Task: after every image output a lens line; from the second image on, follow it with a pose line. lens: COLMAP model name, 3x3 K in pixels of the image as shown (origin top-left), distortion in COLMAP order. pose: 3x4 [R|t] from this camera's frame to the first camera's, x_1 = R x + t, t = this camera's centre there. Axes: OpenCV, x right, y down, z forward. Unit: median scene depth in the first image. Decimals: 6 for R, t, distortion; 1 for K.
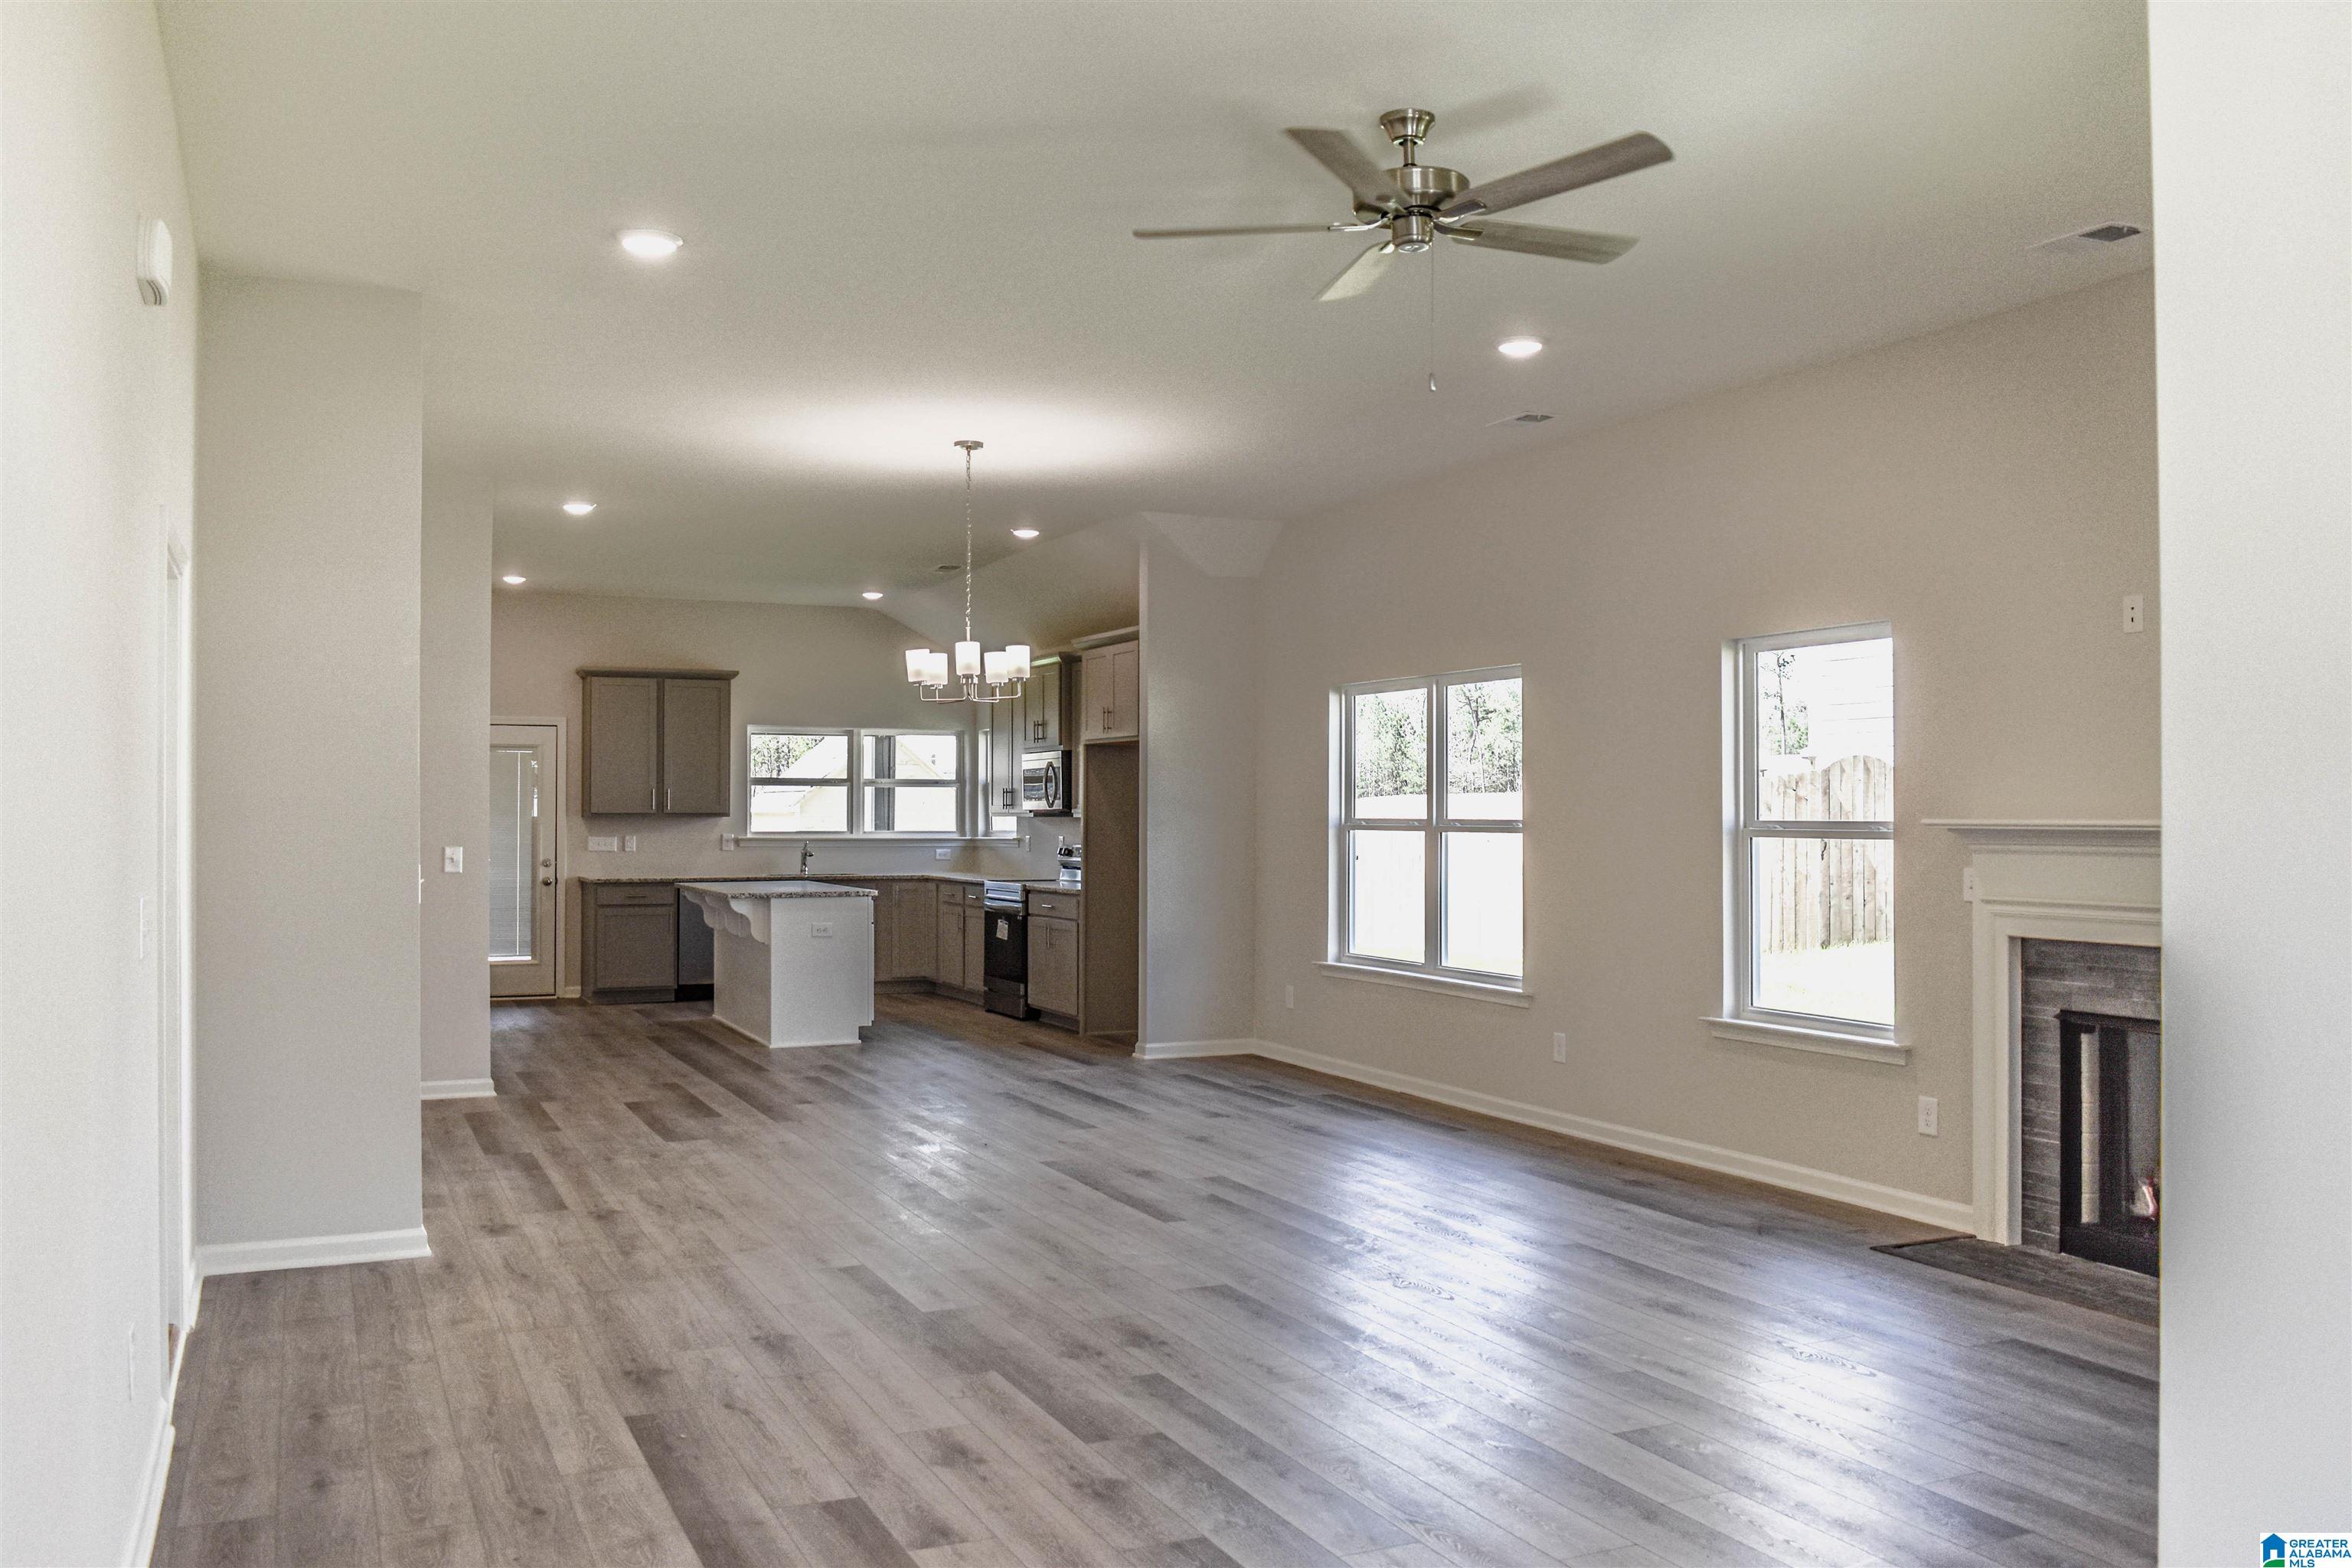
lens RADIAL K [[1954.9, 0, 1176.0], [0, 1954.9, 784.0], [0, 0, 1]] dist [0.001533, 0.003063]
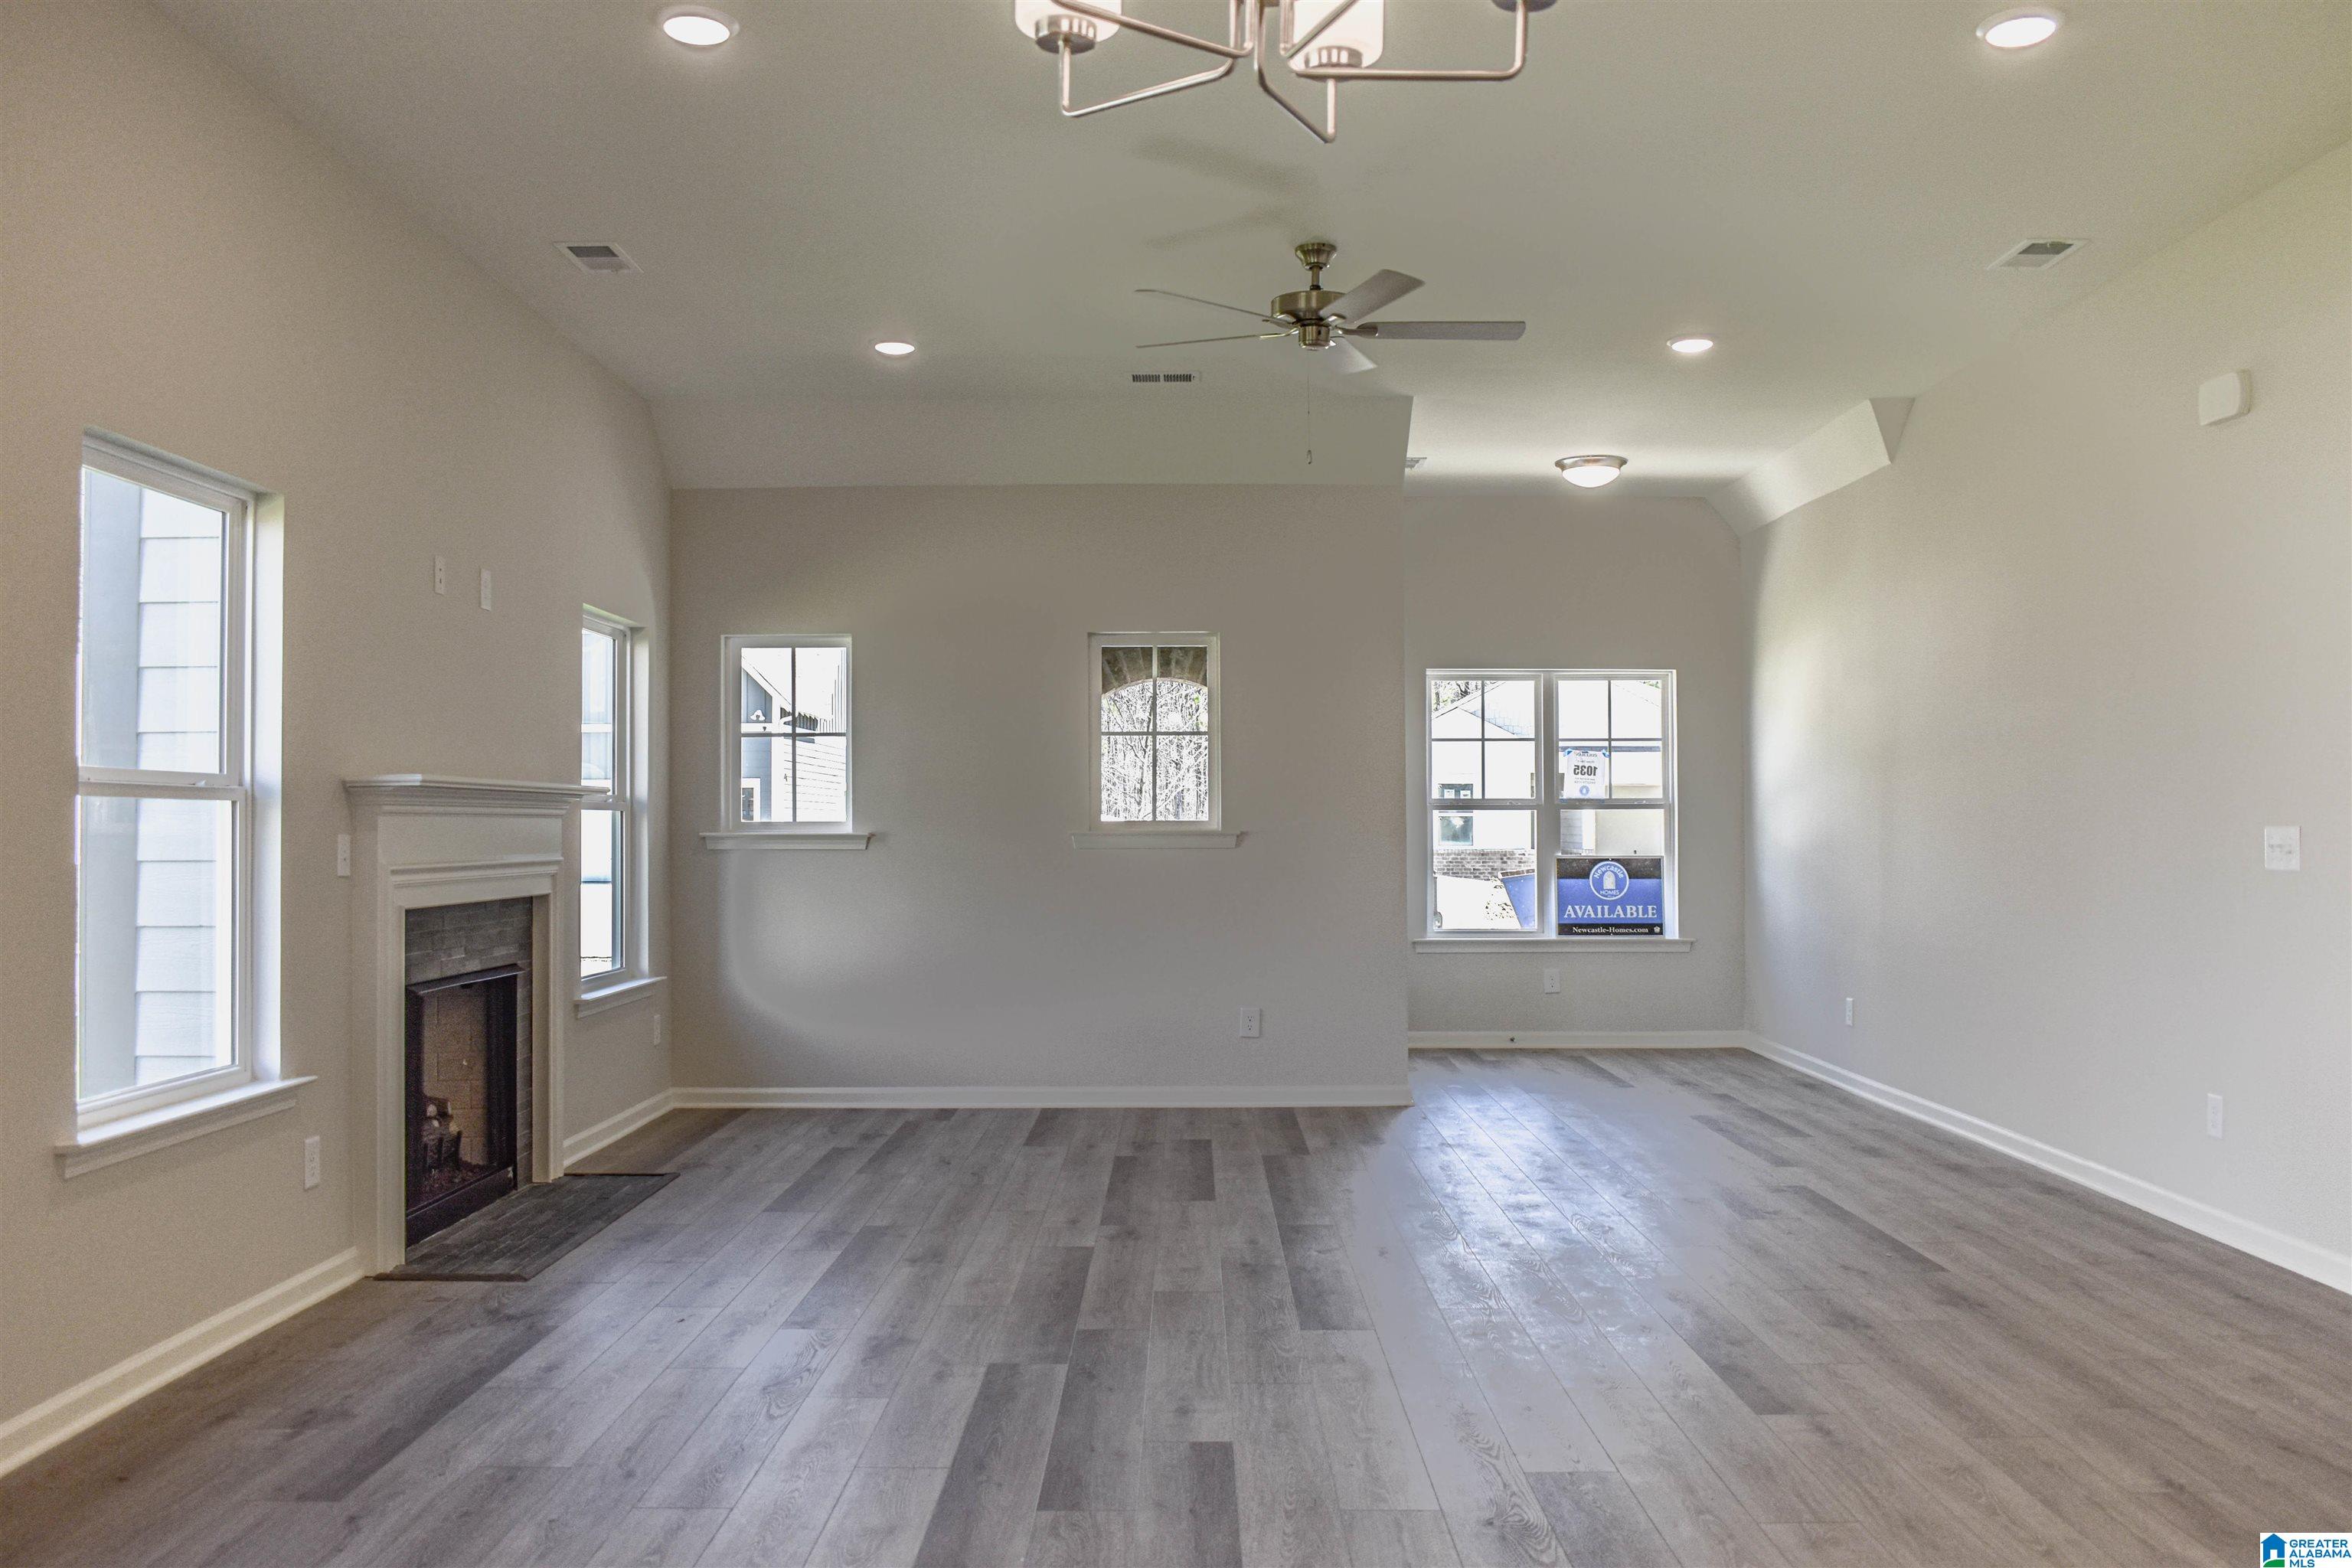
lens RADIAL K [[1954.9, 0, 1176.0], [0, 1954.9, 784.0], [0, 0, 1]] dist [0.001533, 0.003063]
pose [[-0.911804, 0.008545, 0.410537, -1.350864], [-0.005675, 0.999426, -0.033405, 0.266700], [-0.410587, -0.032788, -0.911232, 8.998724]]
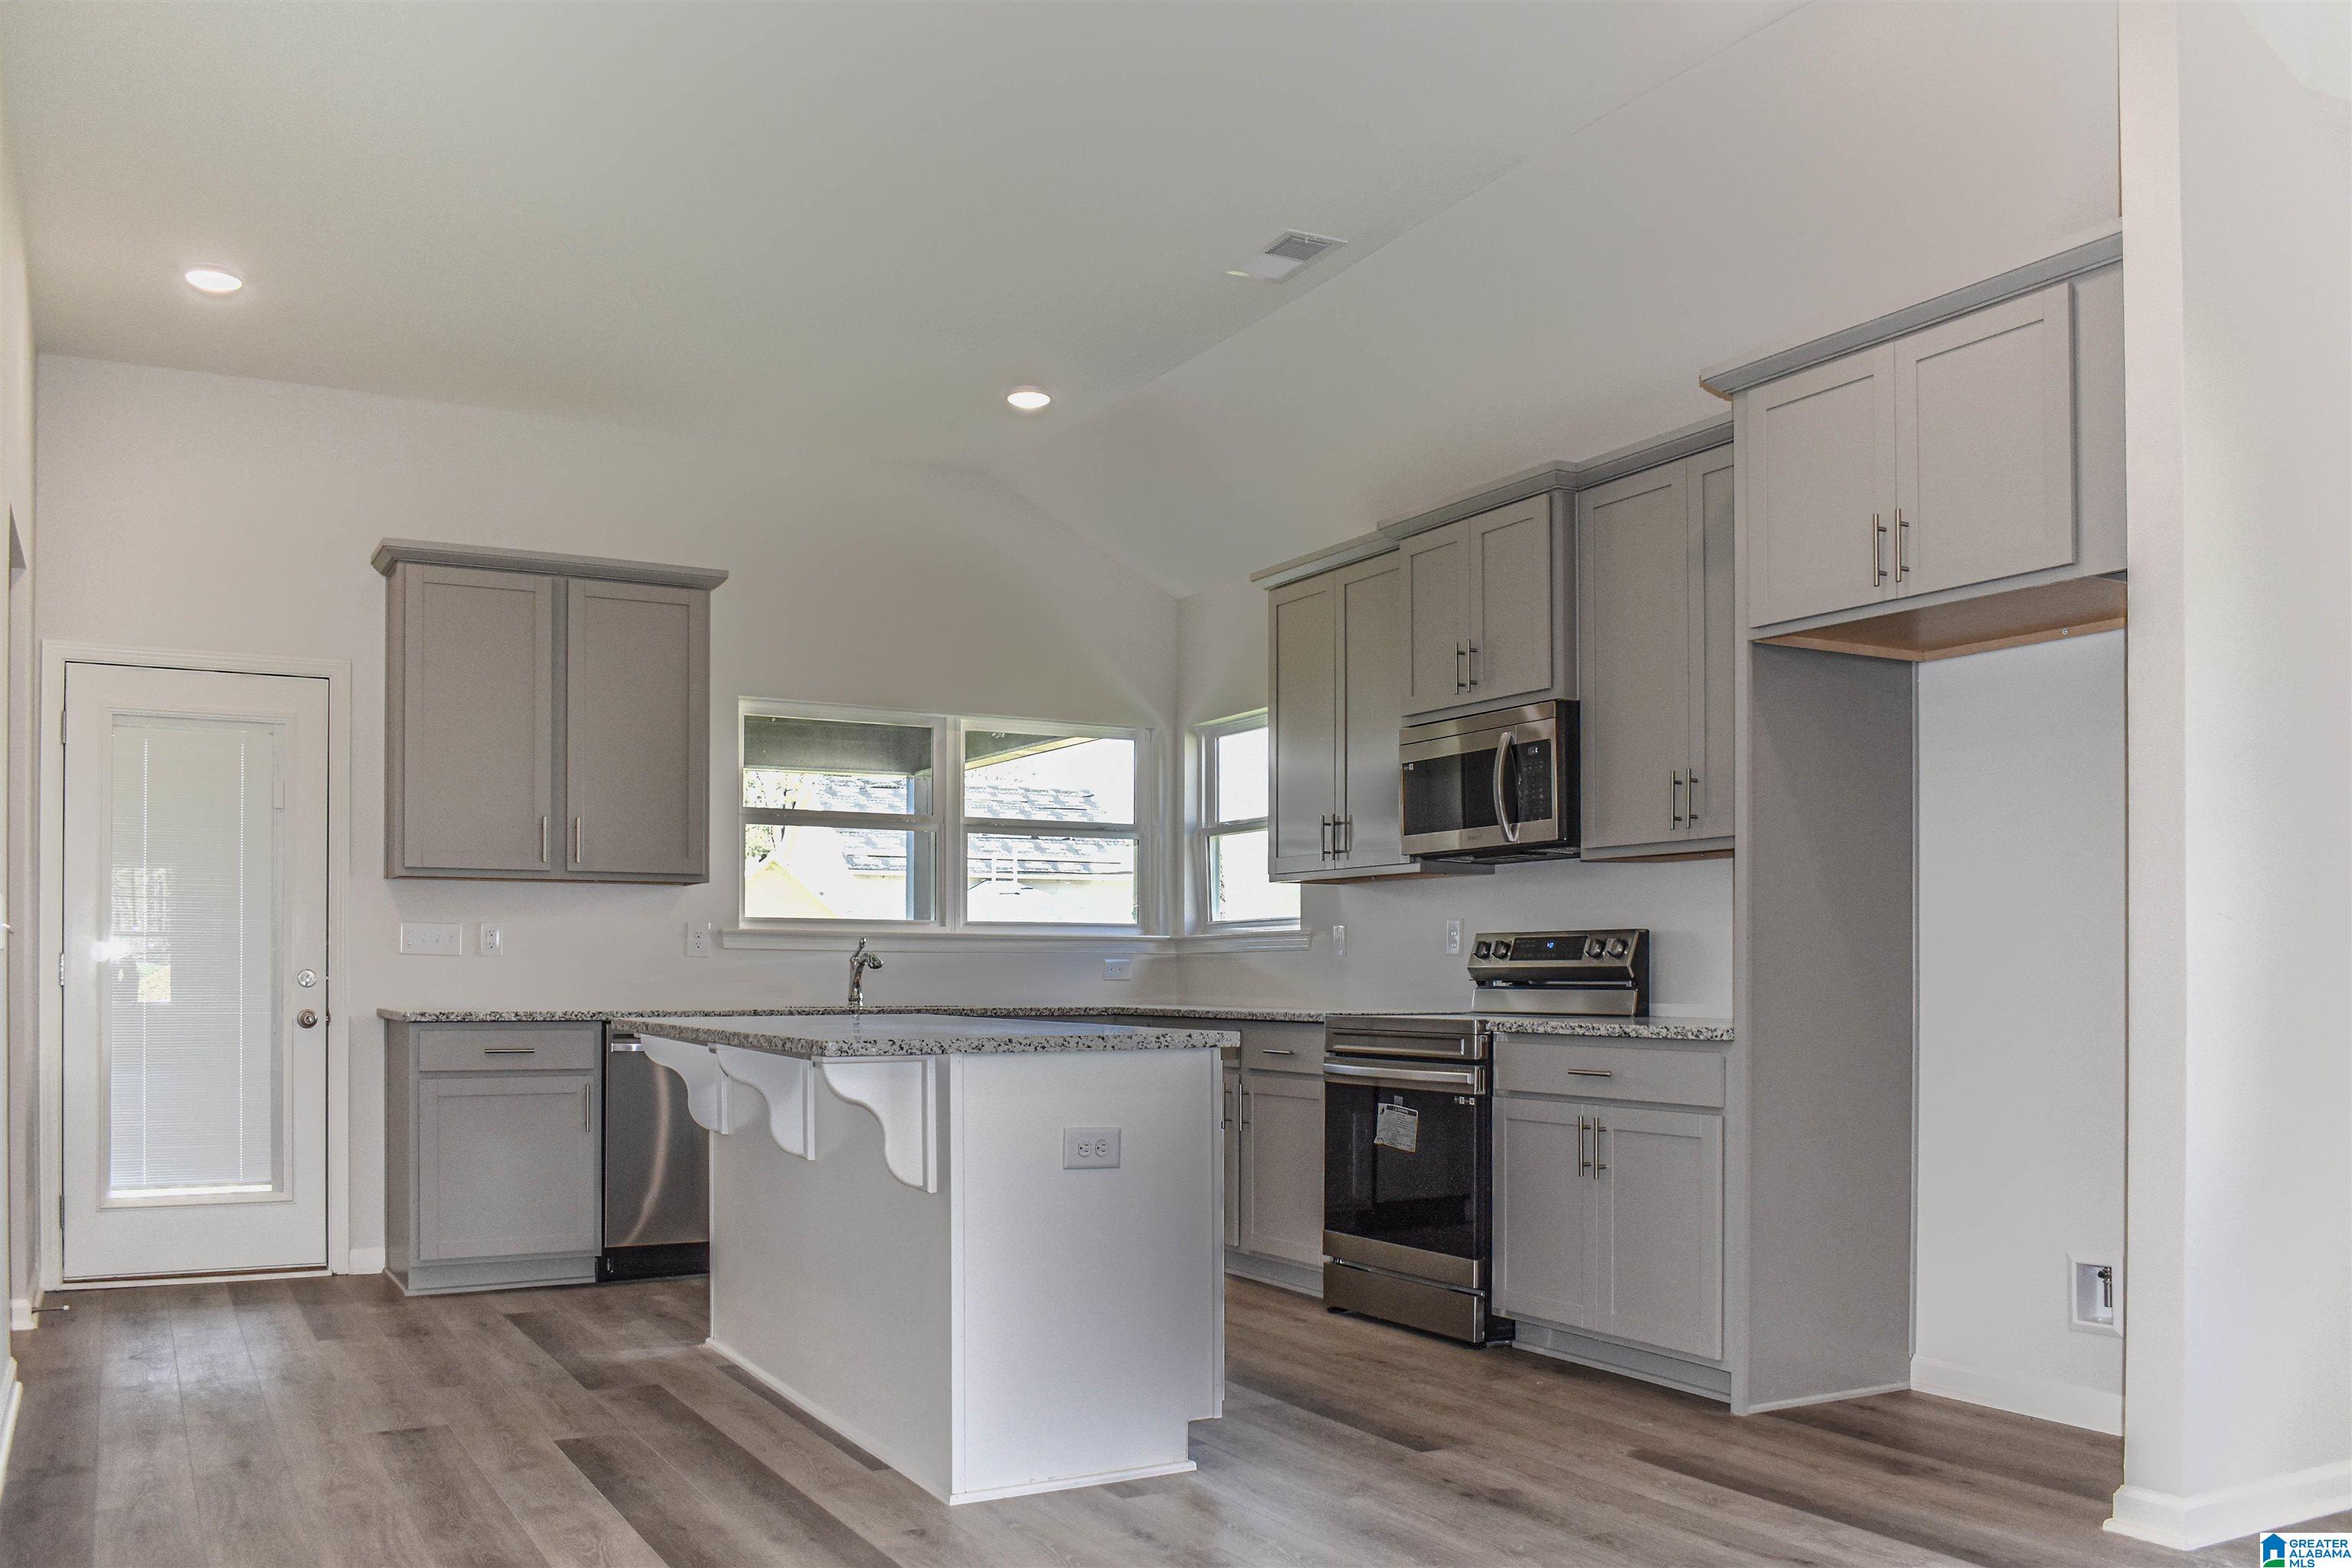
lens RADIAL K [[2005.3, 0, 1180.9], [0, 2005.3, 963.8], [0, 0, 1]] dist [-0.009082, -0.005491]
pose [[0.997462, 0.002365, 0.071159, -0.152680], [-0.003212, 0.999925, 0.011796, 0.031169], [-0.071126, -0.011995, 0.997395, 0.522647]]
